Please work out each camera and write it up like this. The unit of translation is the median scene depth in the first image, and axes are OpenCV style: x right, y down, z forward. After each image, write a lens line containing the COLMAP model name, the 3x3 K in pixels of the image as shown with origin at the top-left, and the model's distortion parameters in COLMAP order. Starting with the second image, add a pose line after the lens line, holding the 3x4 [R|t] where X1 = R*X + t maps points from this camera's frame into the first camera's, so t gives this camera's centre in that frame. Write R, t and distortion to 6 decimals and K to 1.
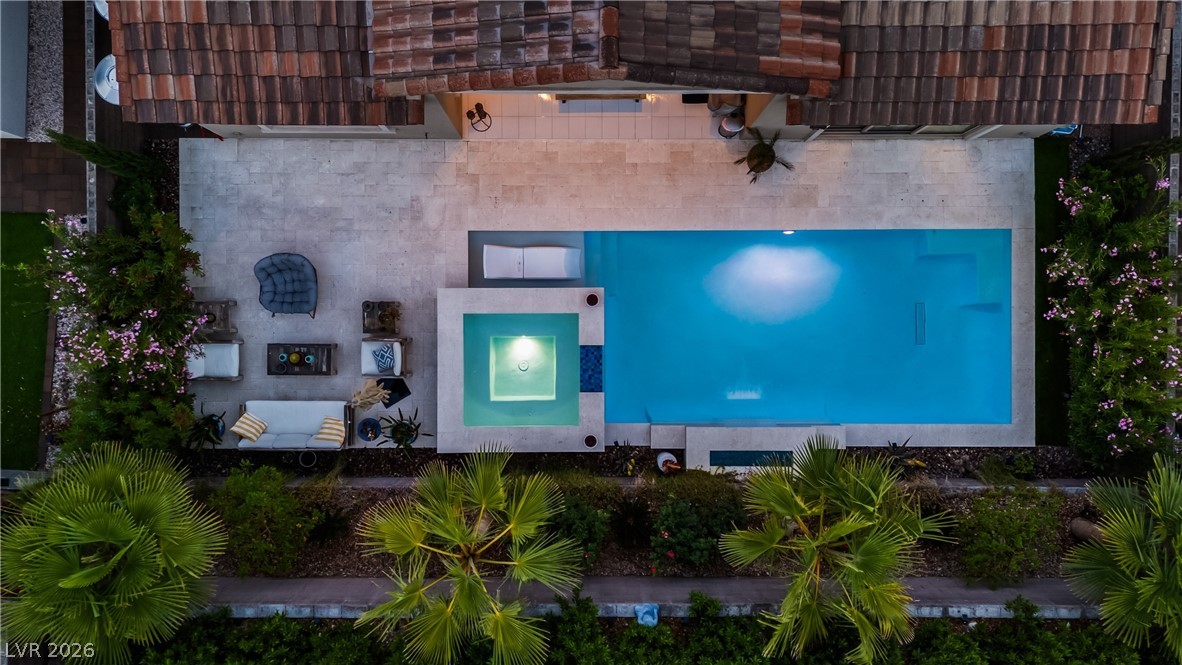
lens RADIAL K [[852.4, 0, 583.8], [0, 852.4, 334.4], [0, 0, 1]] dist [0.106229, -0.113426]
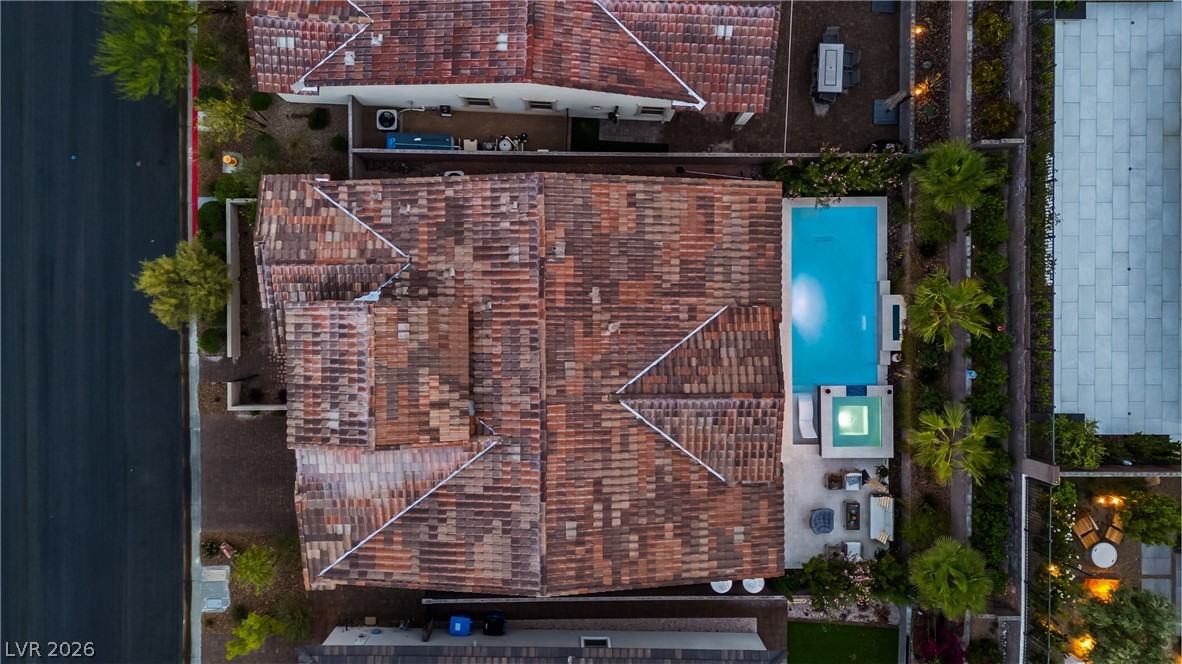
lens RADIAL K [[852.4, 0, 583.8], [0, 852.4, 333.9], [0, 0, 1]] dist [0.106229, -0.113426]
pose [[-0.004715, -0.999839, -0.017314, 0.210717], [0.999849, -0.005003, 0.016634, -0.745937], [-0.016718, -0.017233, 0.999712, -1.333328]]
